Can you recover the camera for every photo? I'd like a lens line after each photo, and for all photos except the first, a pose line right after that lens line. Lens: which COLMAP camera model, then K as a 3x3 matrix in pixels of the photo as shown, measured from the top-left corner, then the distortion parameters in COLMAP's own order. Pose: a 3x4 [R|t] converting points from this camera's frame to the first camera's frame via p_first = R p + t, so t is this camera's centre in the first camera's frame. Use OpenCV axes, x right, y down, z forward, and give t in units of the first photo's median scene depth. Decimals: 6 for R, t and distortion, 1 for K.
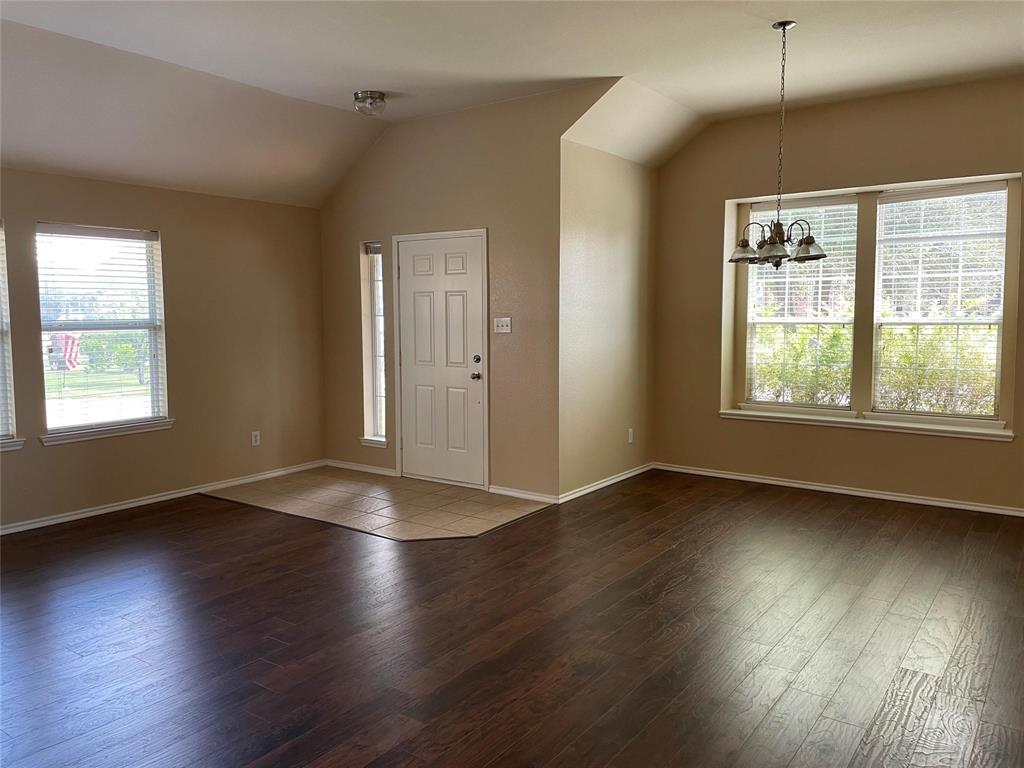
lens RADIAL K [[770.7, 0, 509.5], [0, 770.7, 375.1], [0, 0, 1]] dist [0.090082, 0.000275]
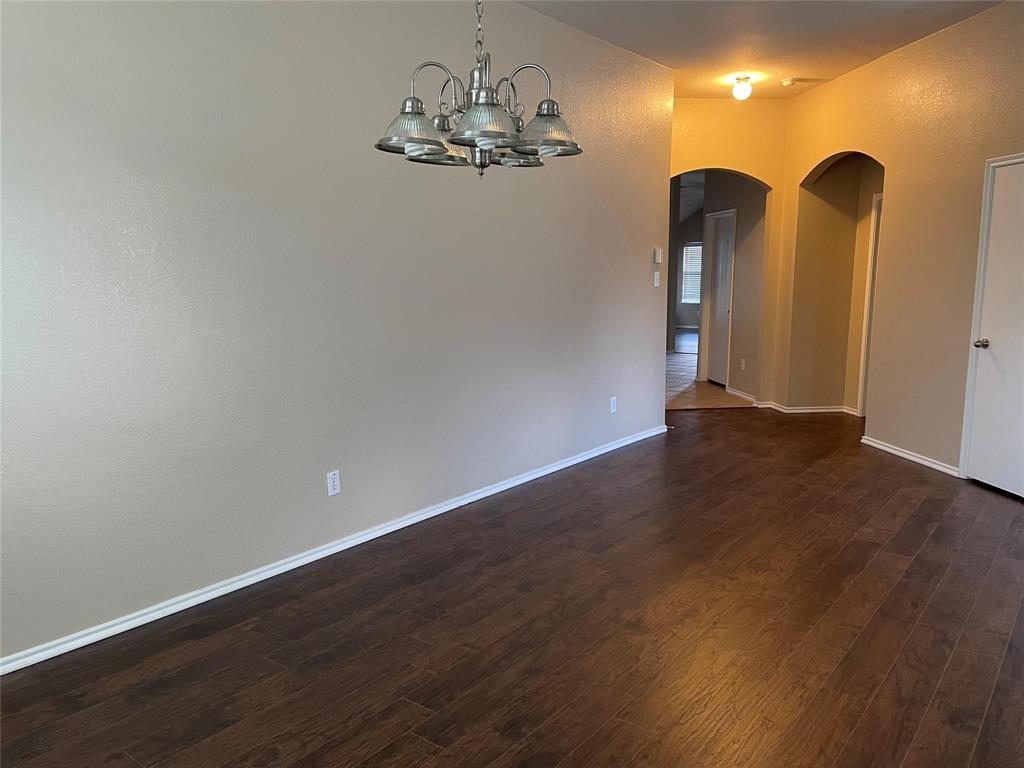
lens RADIAL K [[792.7, 0, 510.6], [0, 792.7, 406.6], [0, 0, 1]] dist [0.006818, 0.000861]
pose [[-0.999742, 0.002833, 0.022555, 0.222155], [0.008643, 0.965057, 0.261899, -0.080896], [-0.021024, 0.262026, -0.964832, 1.053452]]
